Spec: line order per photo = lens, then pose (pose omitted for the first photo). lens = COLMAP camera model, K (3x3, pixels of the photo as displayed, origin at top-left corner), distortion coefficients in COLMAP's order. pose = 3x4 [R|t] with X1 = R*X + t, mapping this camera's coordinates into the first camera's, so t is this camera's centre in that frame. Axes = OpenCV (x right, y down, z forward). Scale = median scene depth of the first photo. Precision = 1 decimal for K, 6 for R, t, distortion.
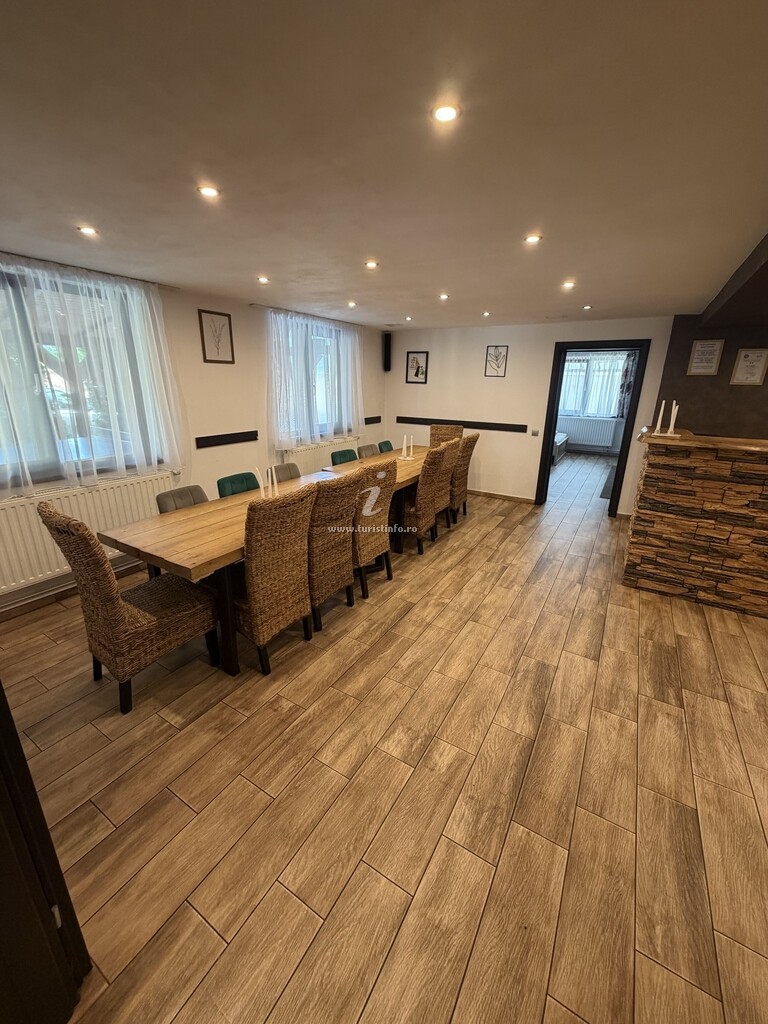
lens RADIAL K [[406.6, 0, 383.3], [0, 406.6, 508.6], [0, 0, 1]] dist [0.000427, 0.000241]
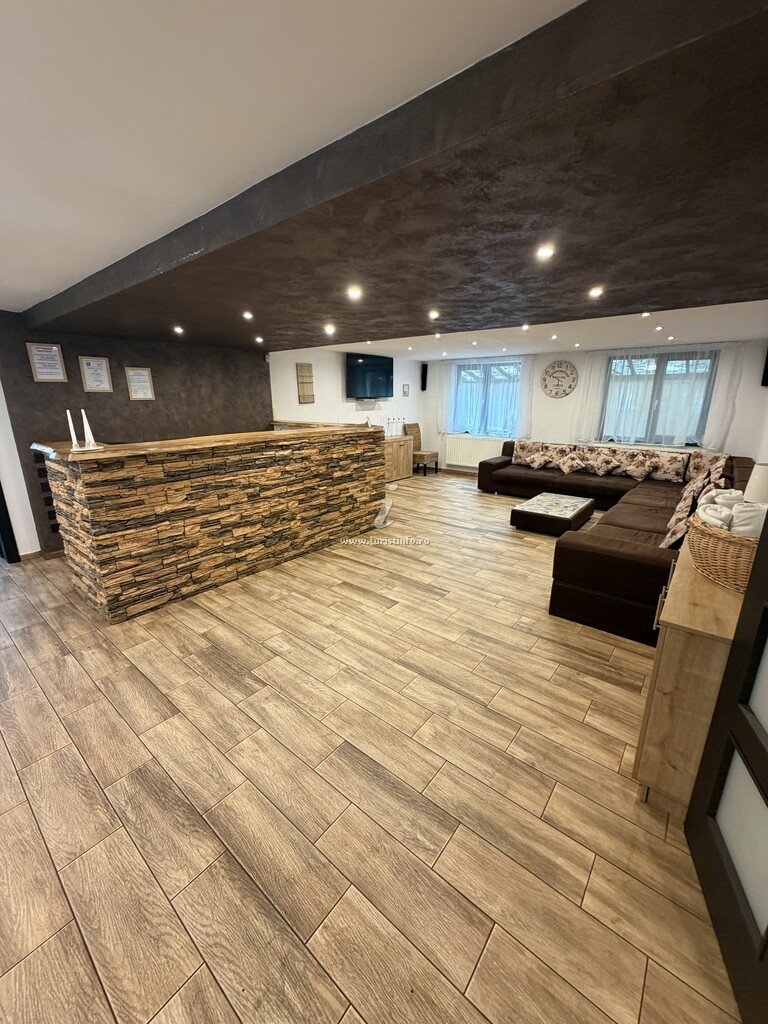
lens RADIAL K [[406.6, 0, 383.3], [0, 406.6, 508.6], [0, 0, 1]] dist [0.000427, 0.000241]
pose [[0.137051, -0.279111, 0.950428, -0.089044], [0.299081, 0.926363, 0.228916, -0.073065], [-0.944335, 0.252881, 0.210436, 0.252143]]
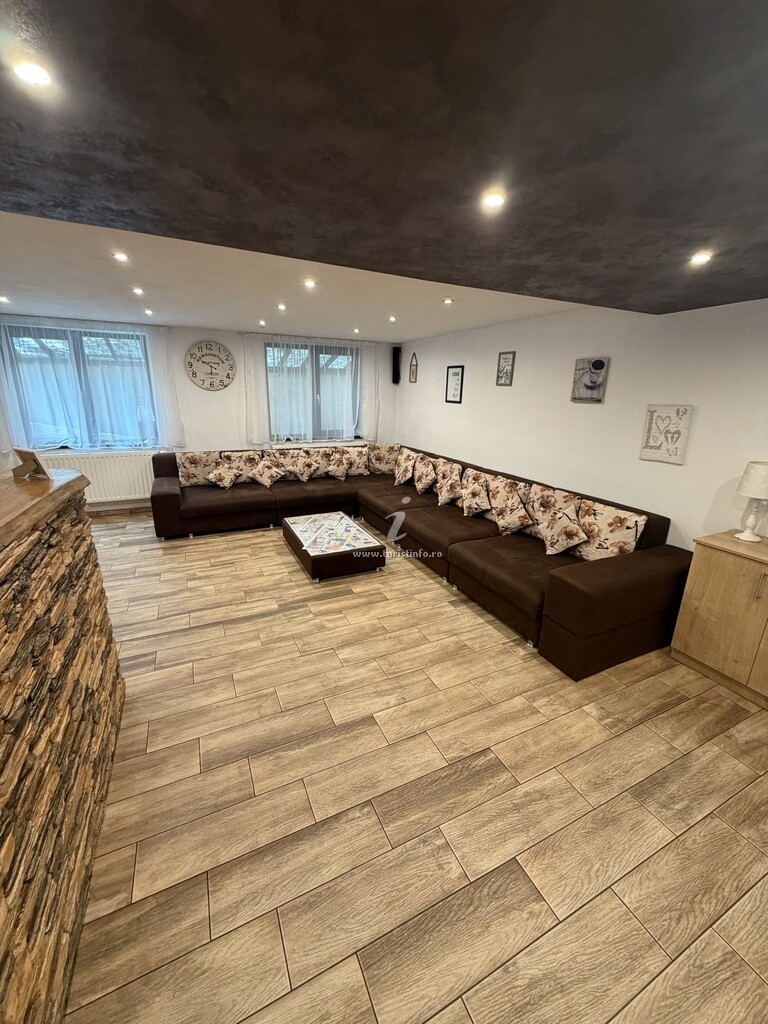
lens RADIAL K [[406.6, 0, 383.3], [0, 406.6, 508.6], [0, 0, 1]] dist [0.000427, 0.000241]
pose [[-0.835584, -0.185868, 0.516965, 0.828772], [0.131828, 0.845691, 0.517134, -0.211849], [-0.533311, 0.500259, -0.682143, 0.709639]]
